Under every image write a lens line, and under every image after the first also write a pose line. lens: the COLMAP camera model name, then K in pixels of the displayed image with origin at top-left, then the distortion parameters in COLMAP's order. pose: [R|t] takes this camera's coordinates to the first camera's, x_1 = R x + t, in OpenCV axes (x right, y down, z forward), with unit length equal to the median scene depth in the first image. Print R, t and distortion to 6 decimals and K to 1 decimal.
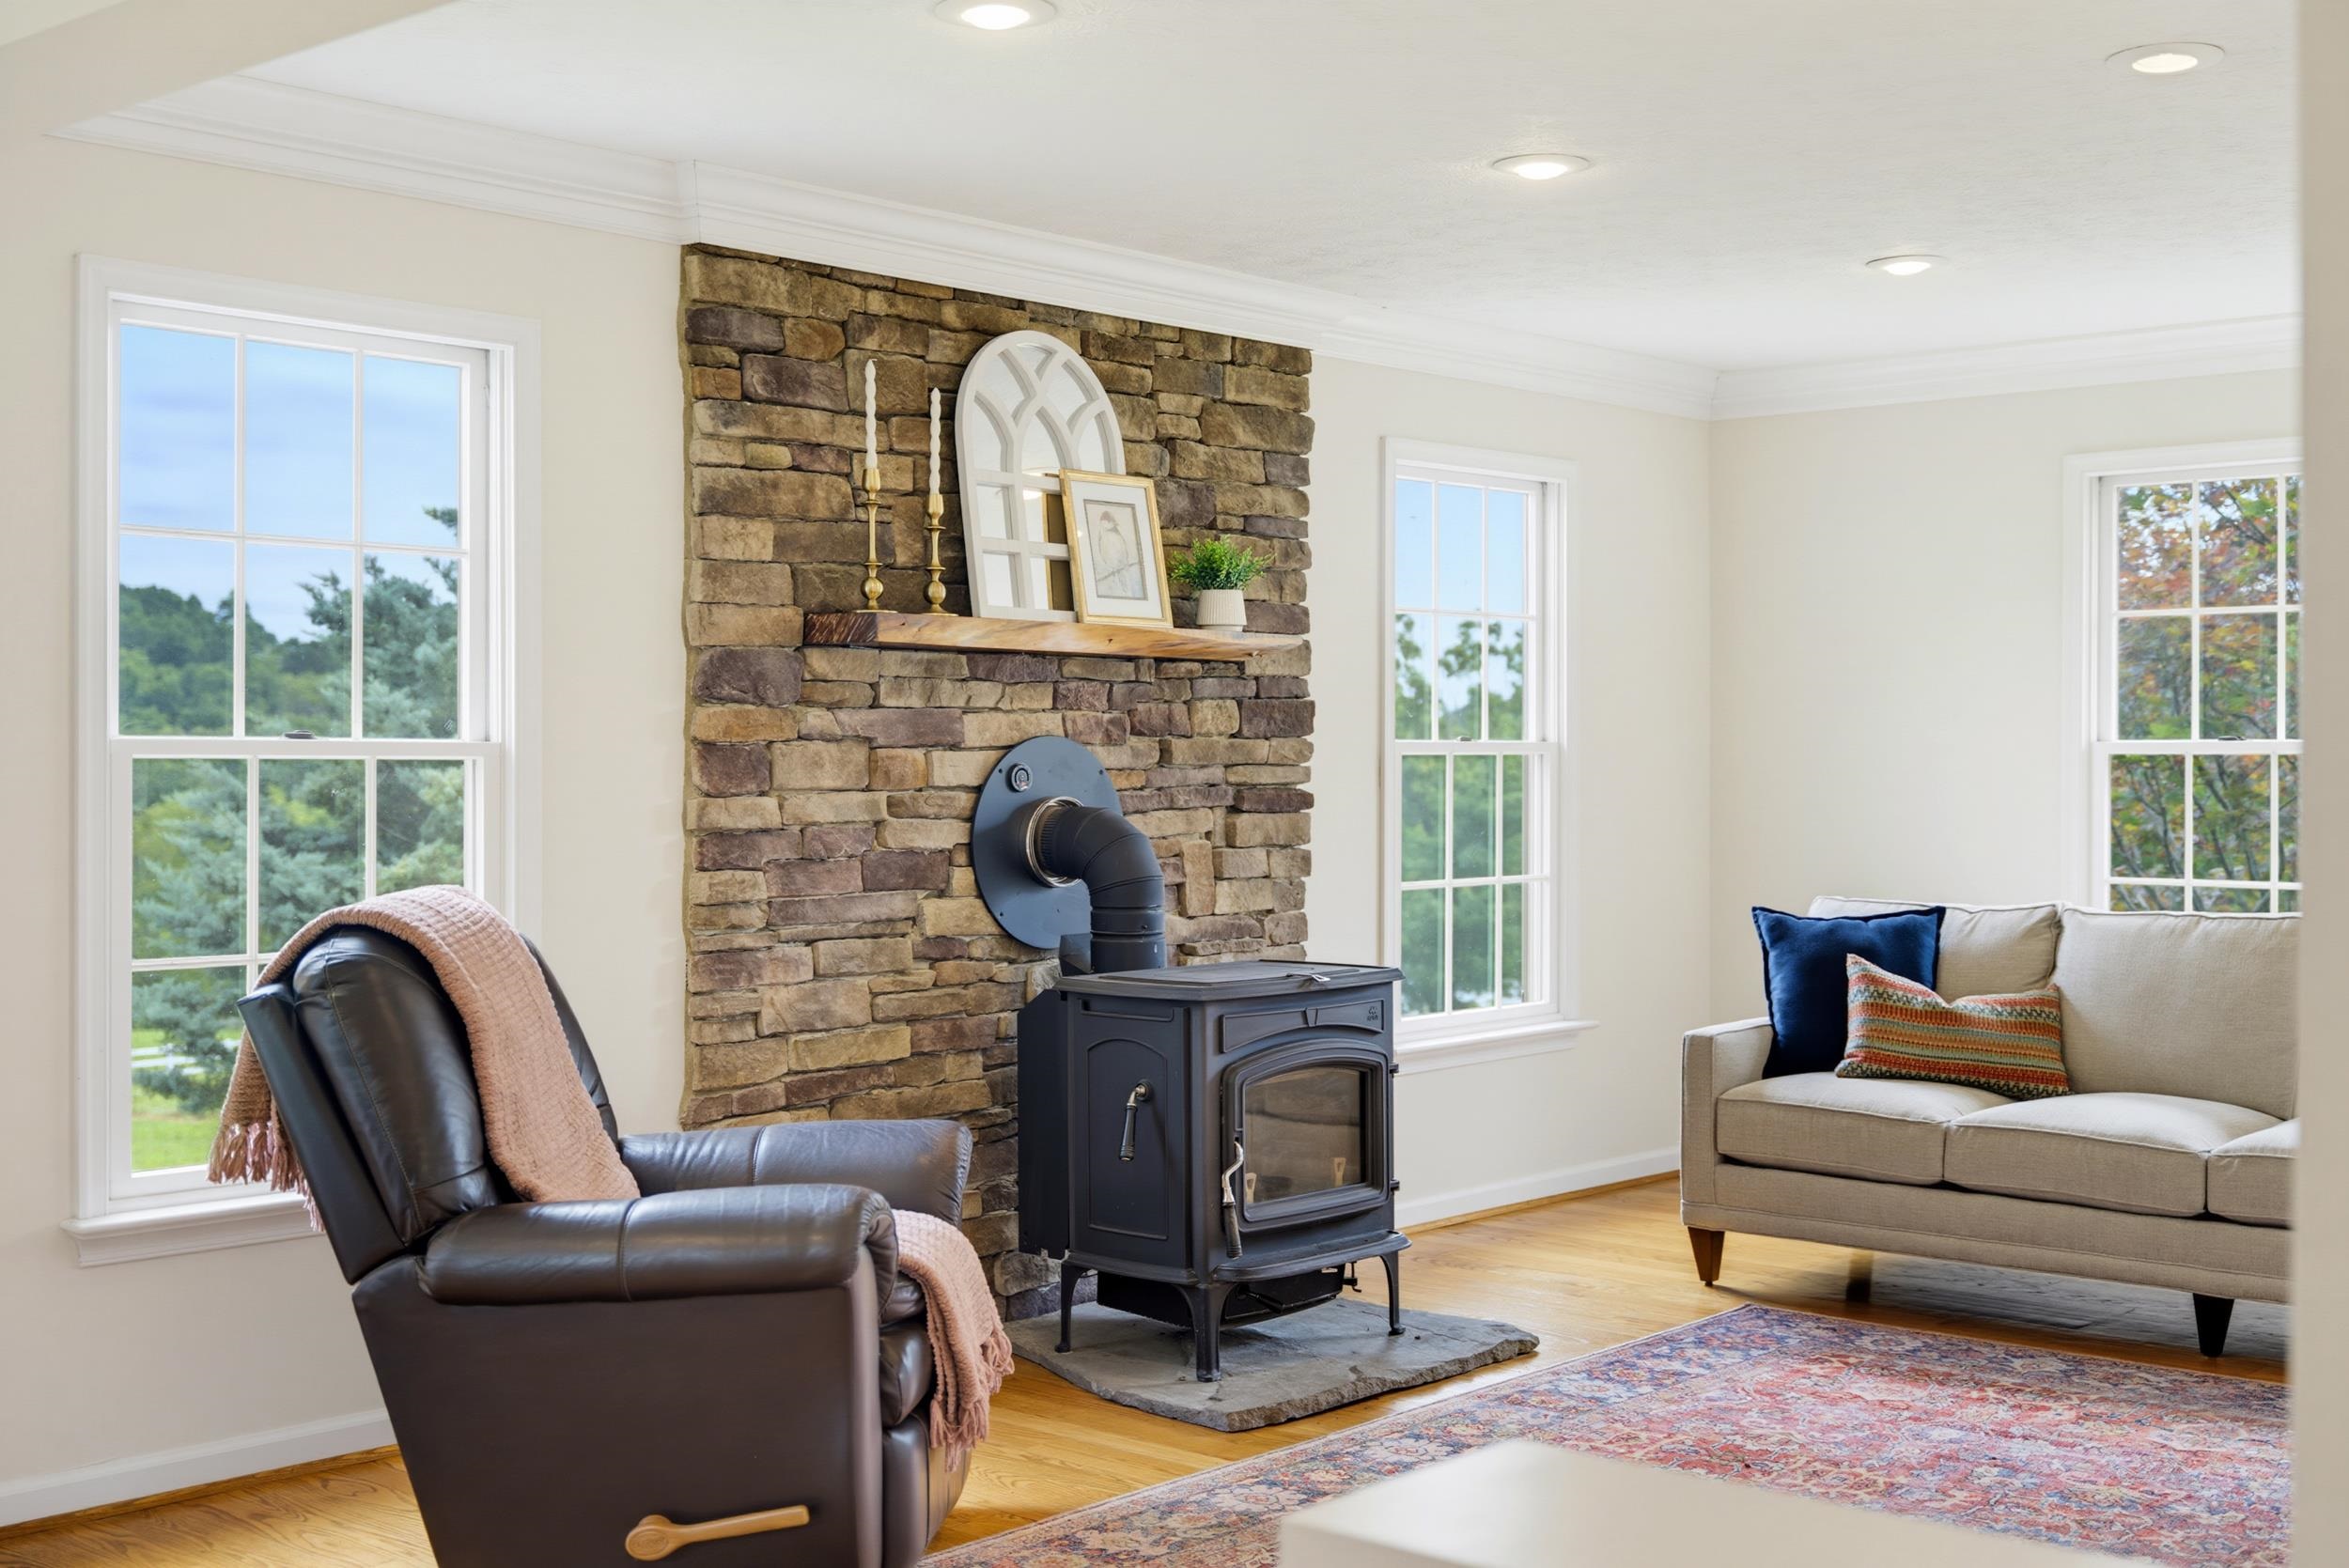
lens RADIAL K [[2696.4, 0, 1184.2], [0, 2696.4, 779.3], [0, 0, 1]] dist [-0.013690, 0.000000]
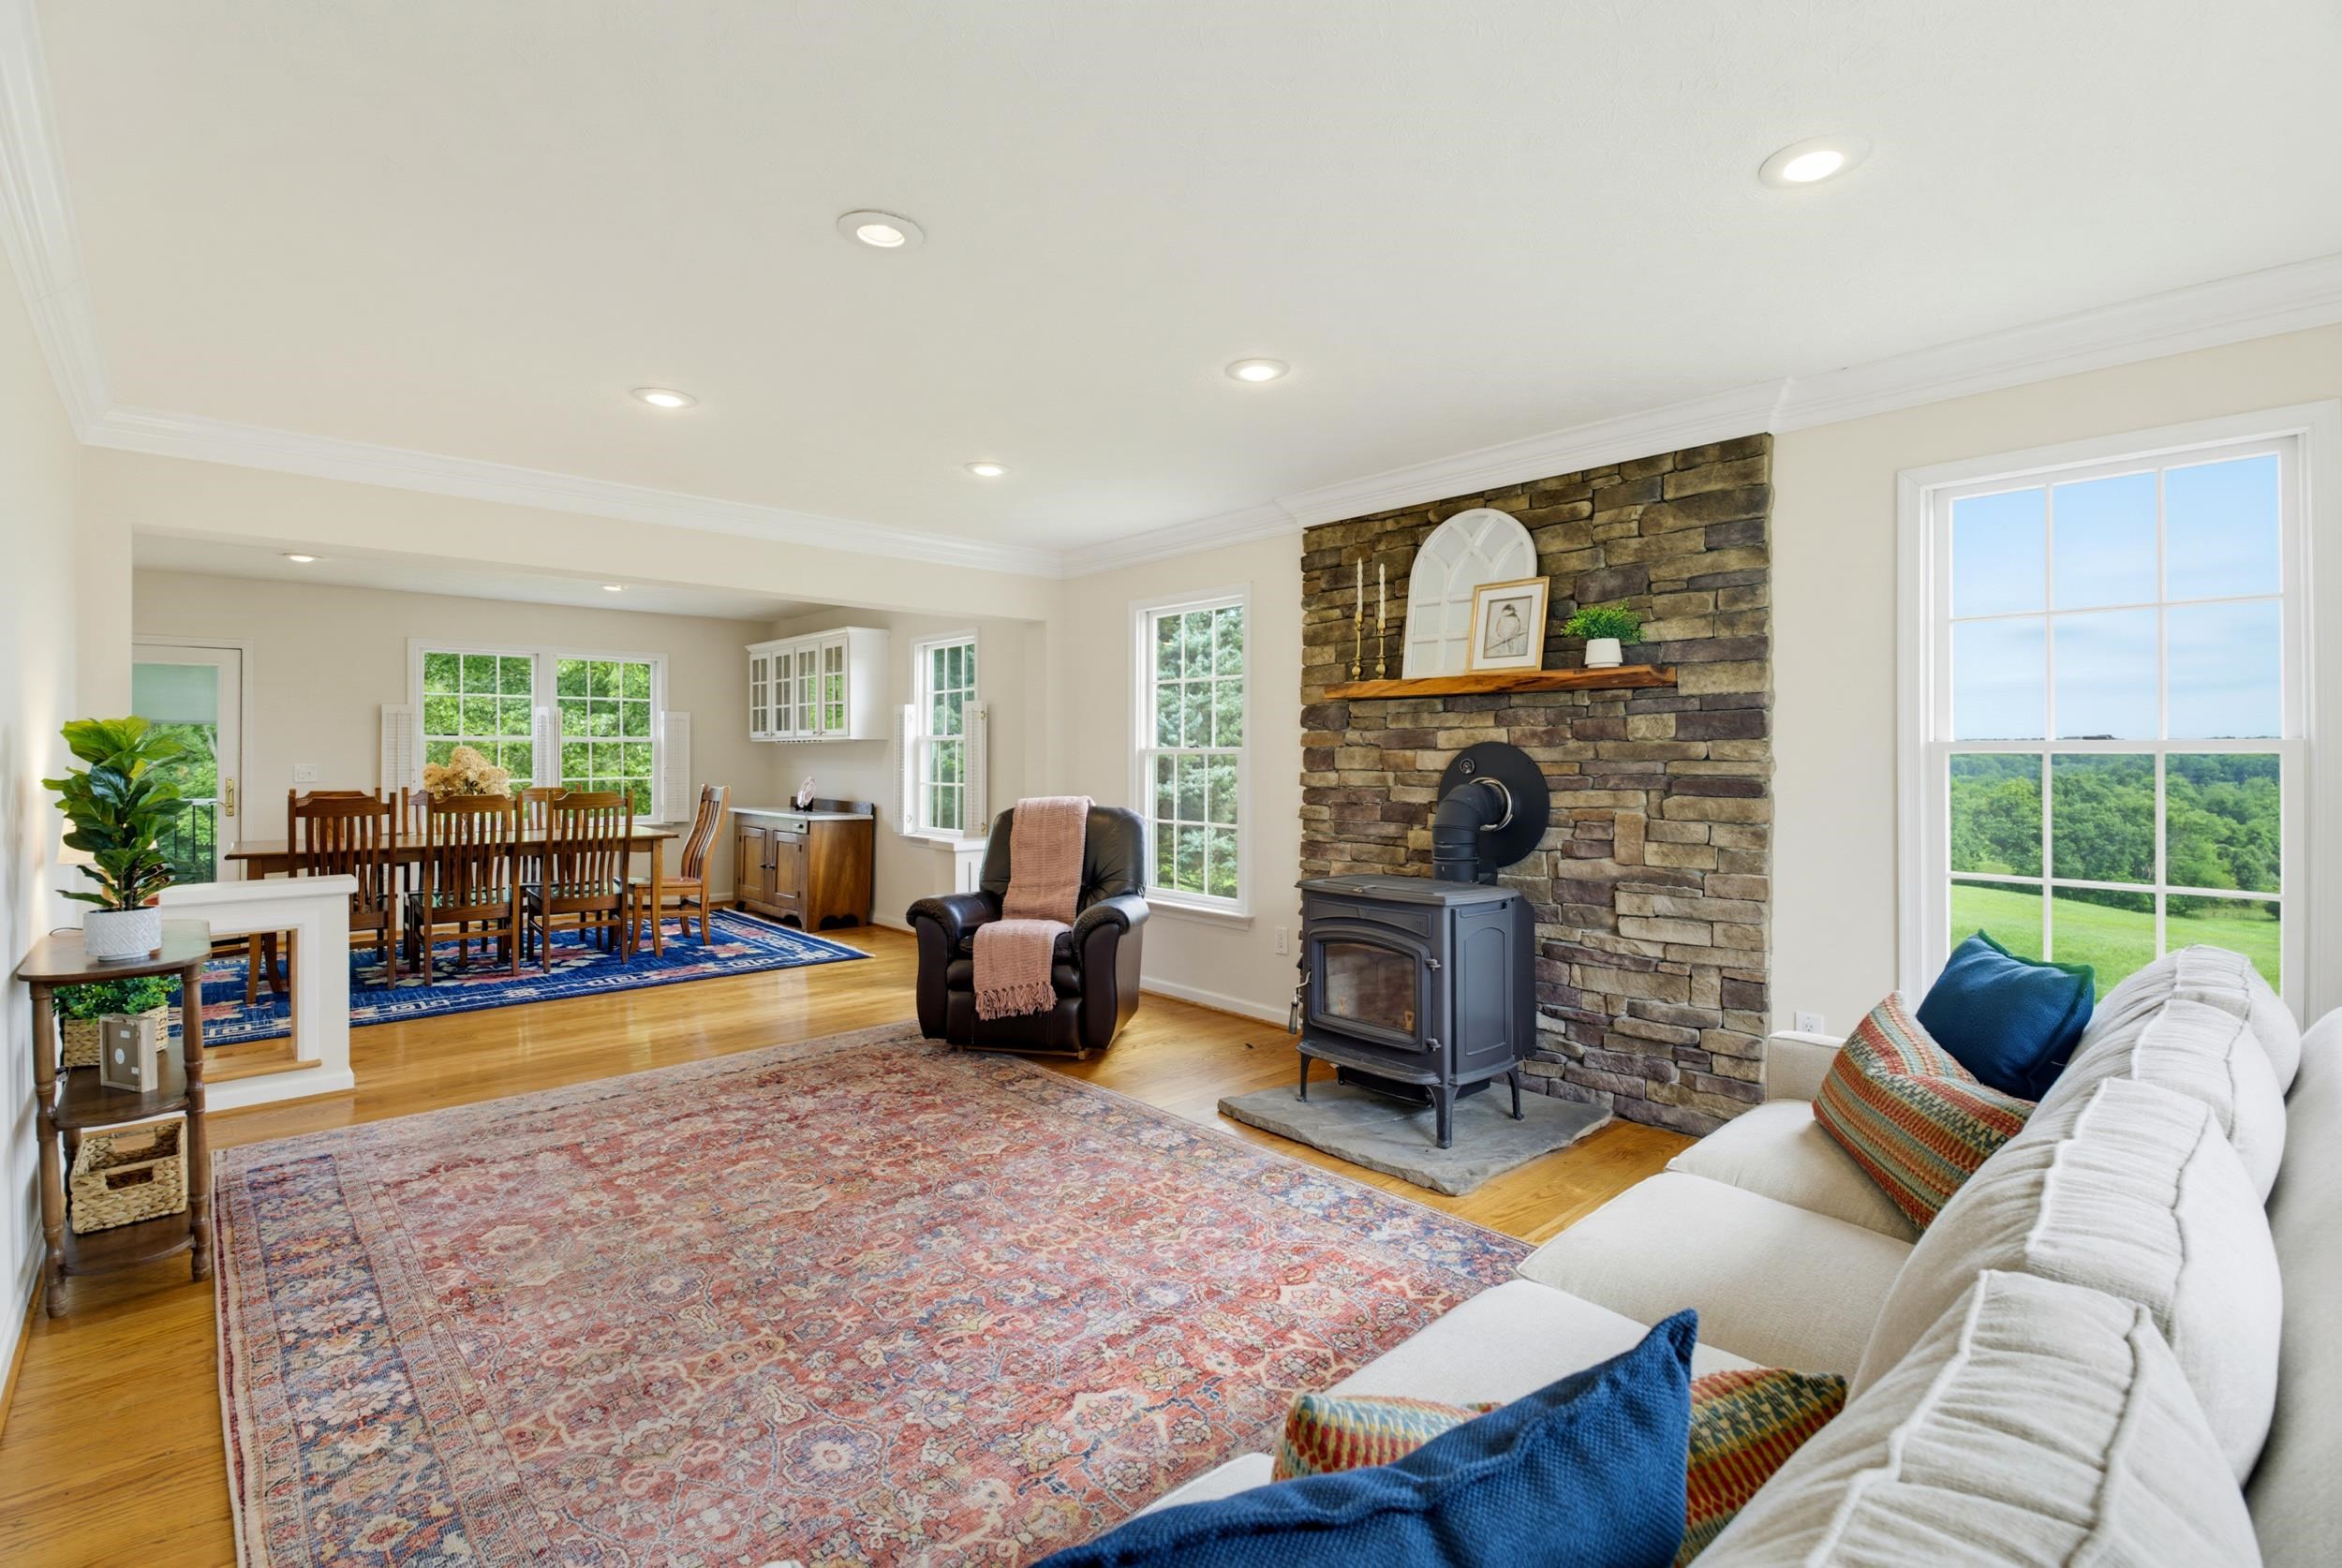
lens RADIAL K [[1064.9, 0, 1171.8], [0, 1064.9, 749.2], [0, 0, 1]] dist [0.007337, -0.004426]
pose [[-0.103806, -0.003943, -0.994590, 0.682183], [-0.009216, 0.999953, -0.003003, -0.008086], [0.994555, 0.008854, -0.103837, 0.925210]]
